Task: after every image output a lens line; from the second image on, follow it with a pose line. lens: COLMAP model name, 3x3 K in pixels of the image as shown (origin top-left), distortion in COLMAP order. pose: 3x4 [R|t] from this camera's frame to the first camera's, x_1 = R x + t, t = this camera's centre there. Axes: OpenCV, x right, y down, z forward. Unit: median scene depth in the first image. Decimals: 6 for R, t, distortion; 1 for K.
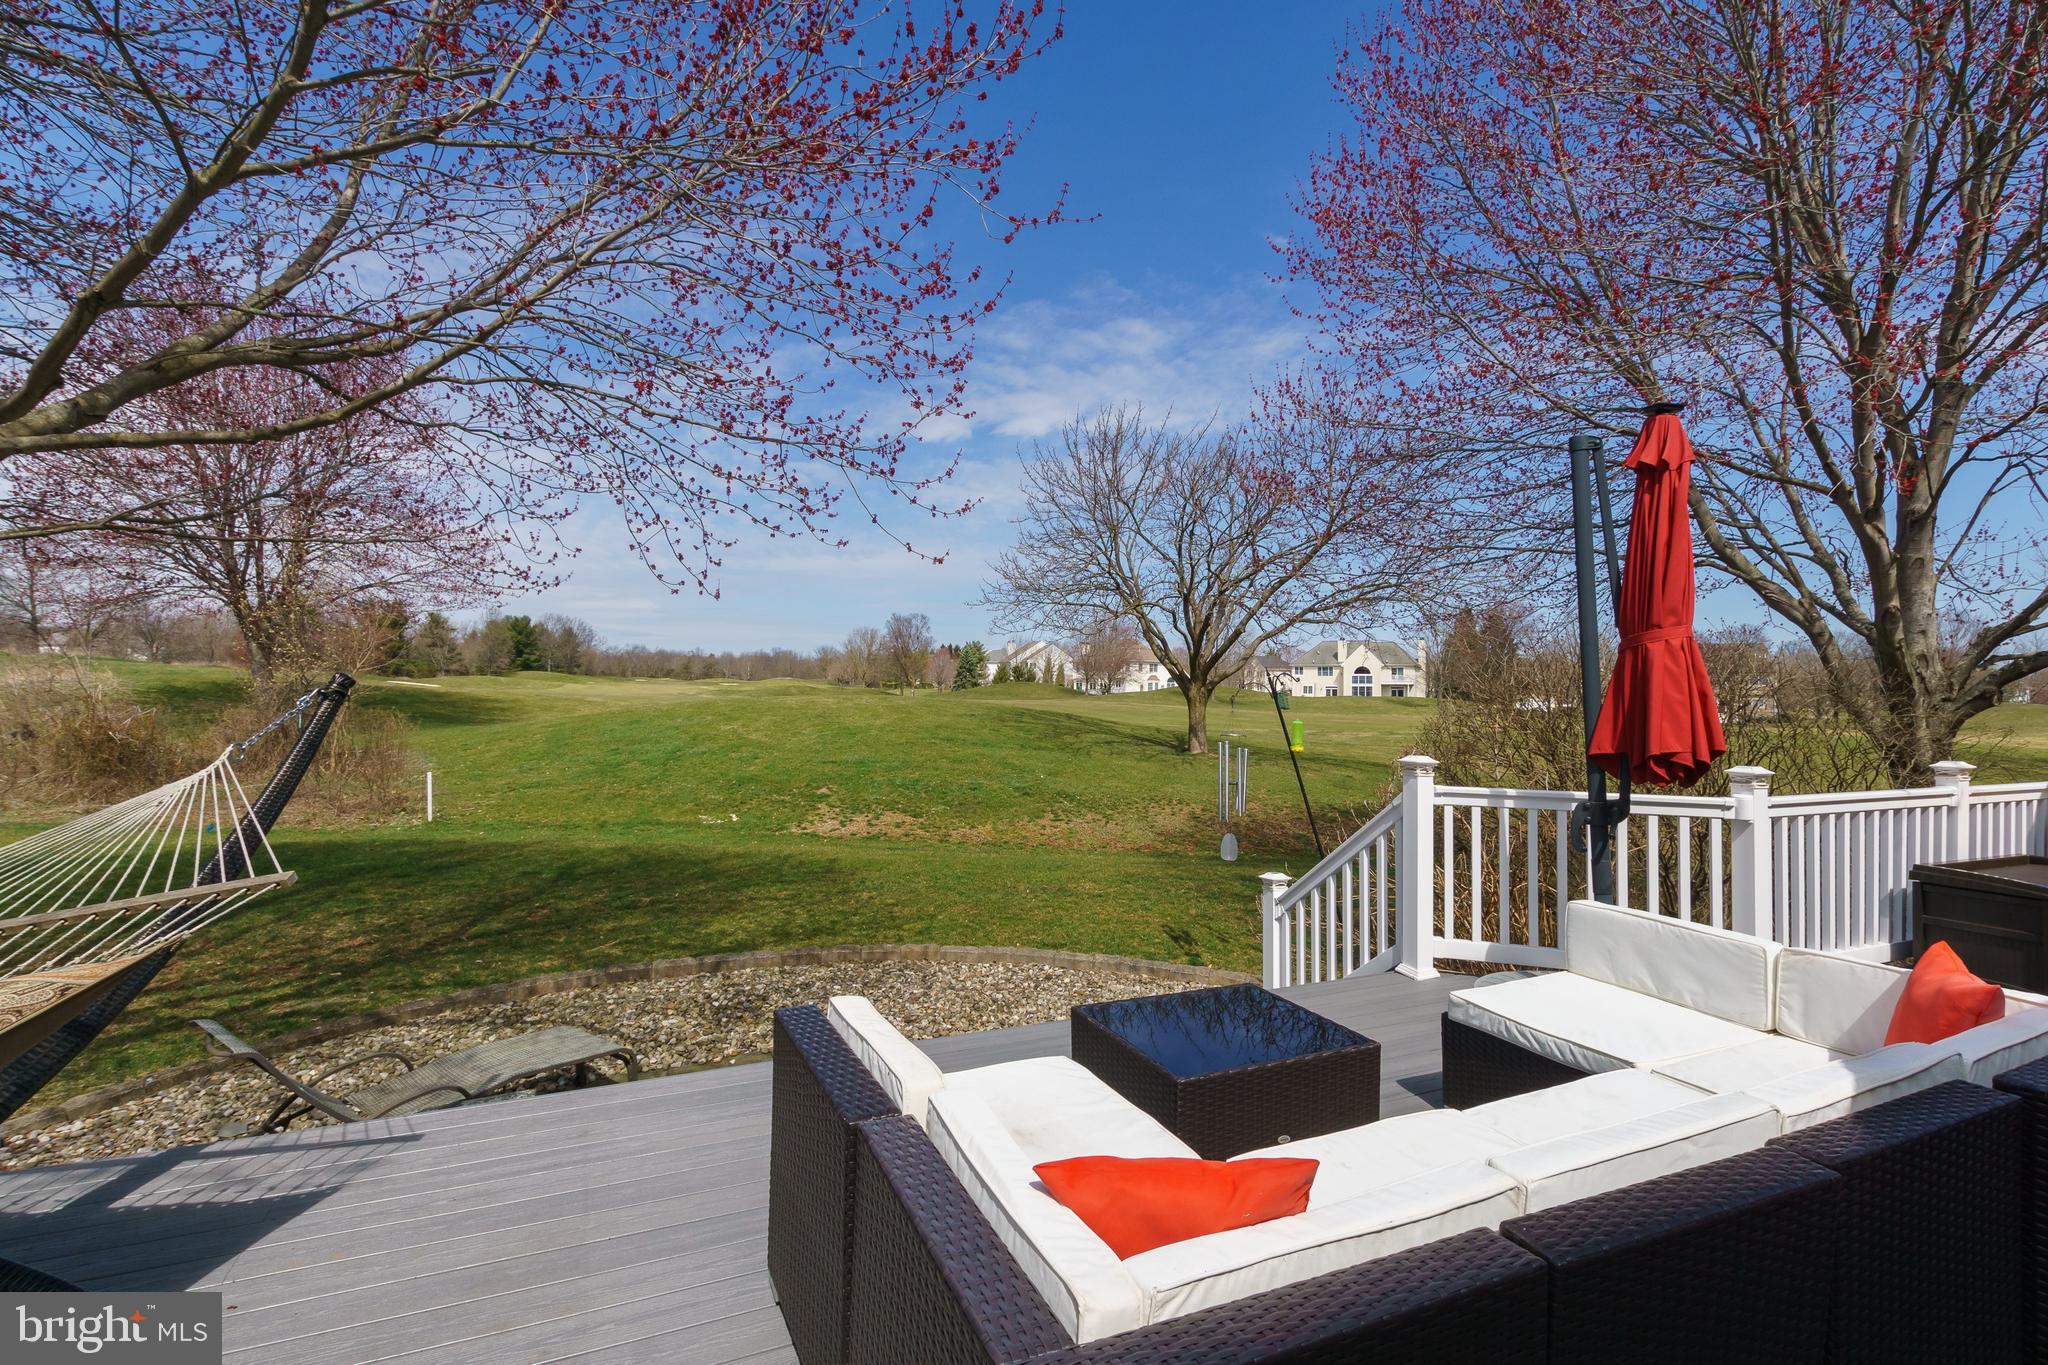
lens RADIAL K [[1001.1, 0, 1018.7], [0, 1001.1, 676.5], [0, 0, 1]] dist [0.003363, -0.000666]
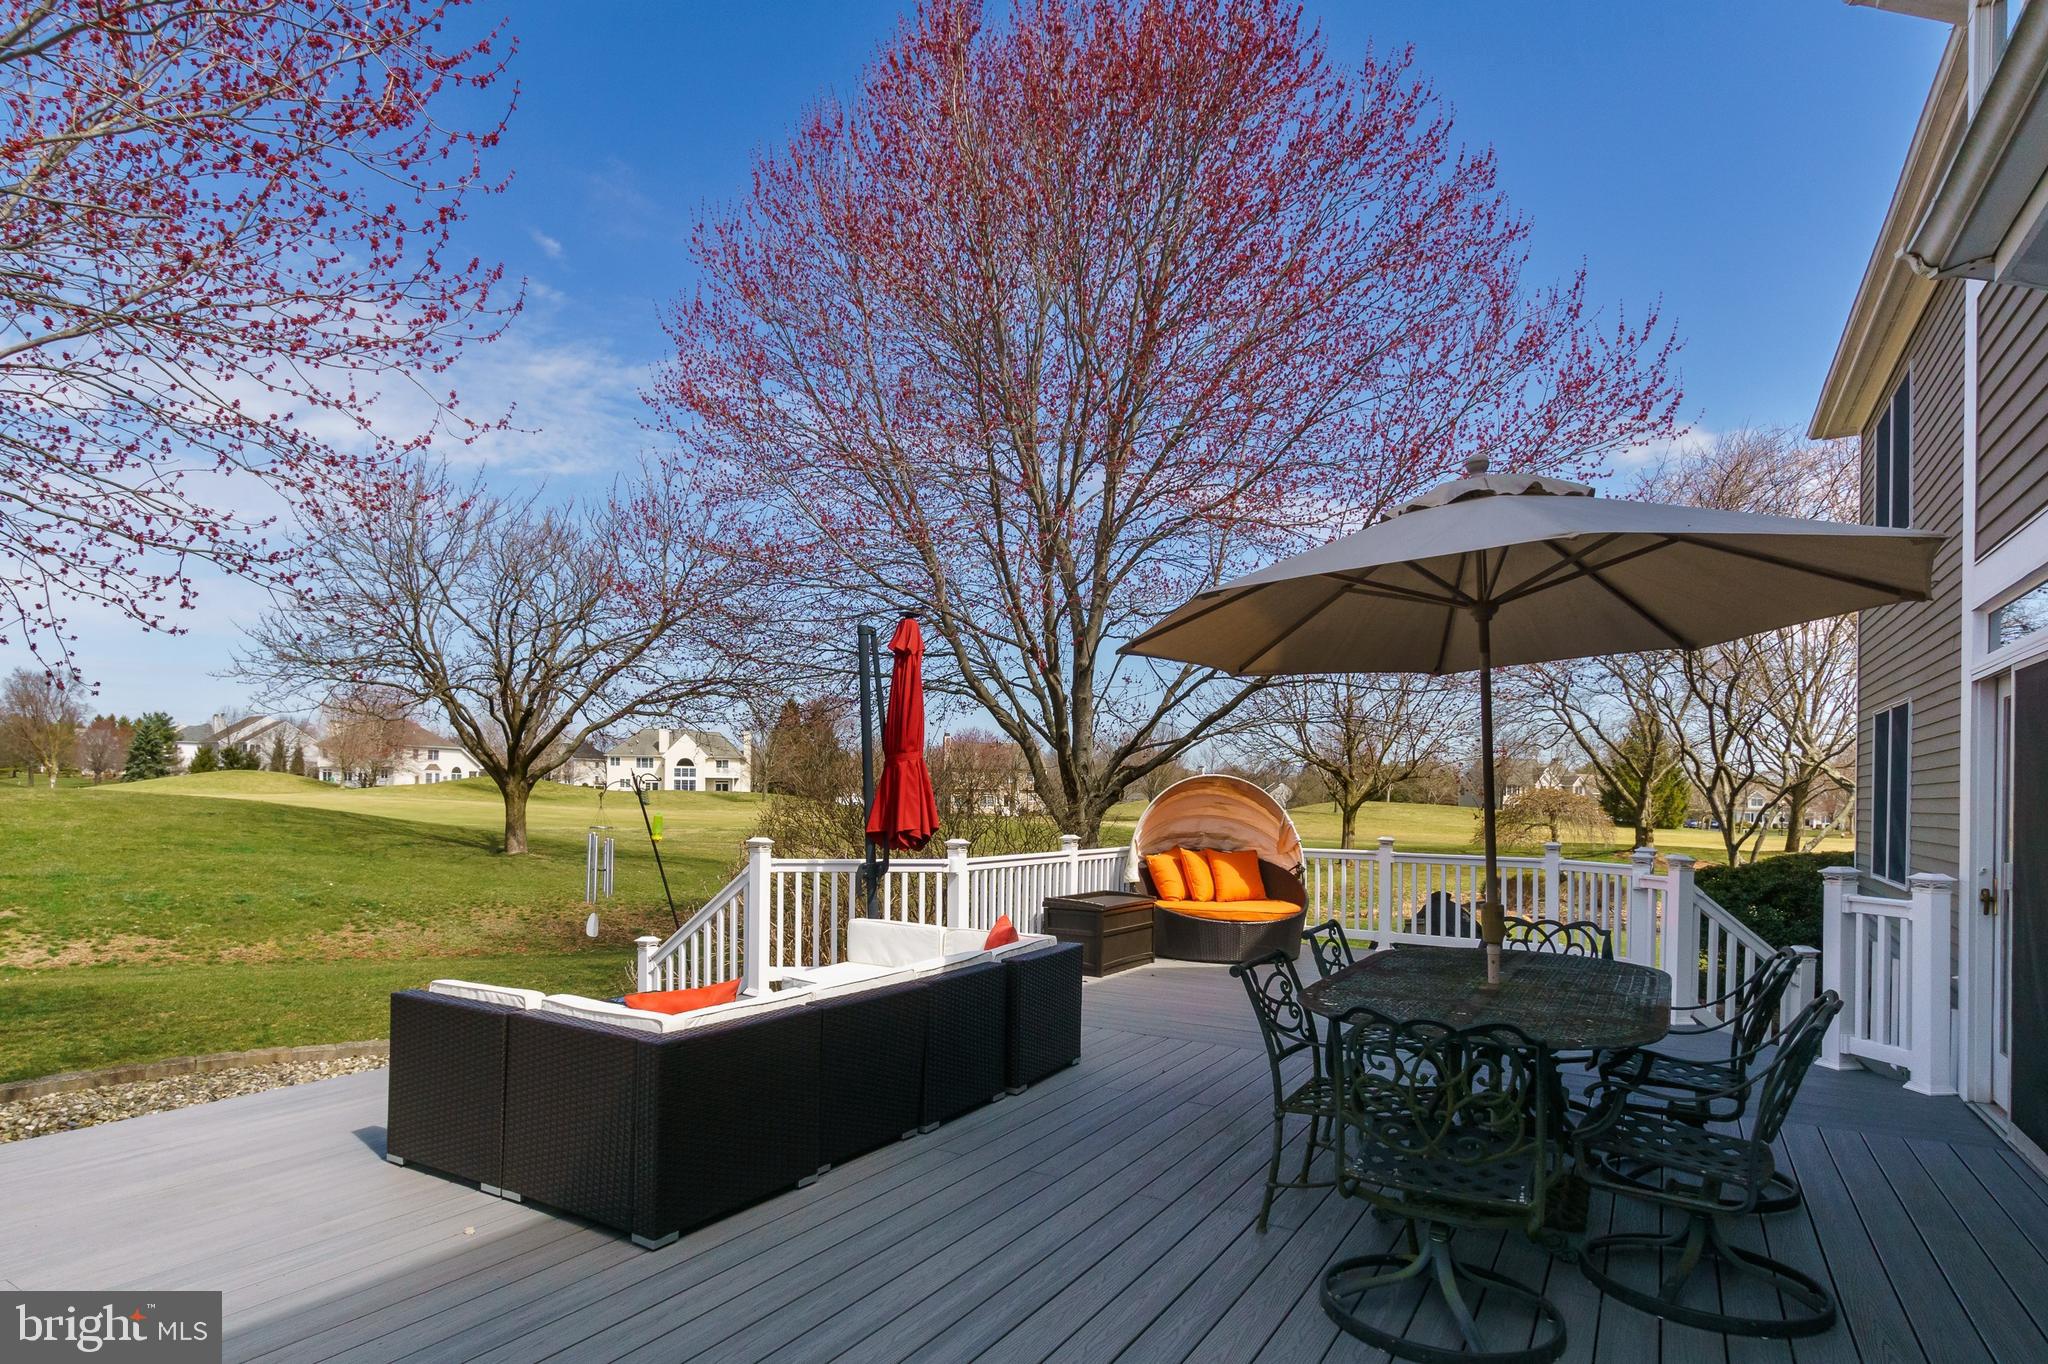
lens RADIAL K [[1166.2, 0, 1008.0], [0, 1166.2, 794.5], [0, 0, 1]] dist [0.001659, -0.001811]
pose [[0.822550, 0.000968, 0.568692, -0.080174], [-0.014518, 0.999708, 0.019297, -0.005532], [-0.568507, -0.024129, 0.822324, -0.175796]]
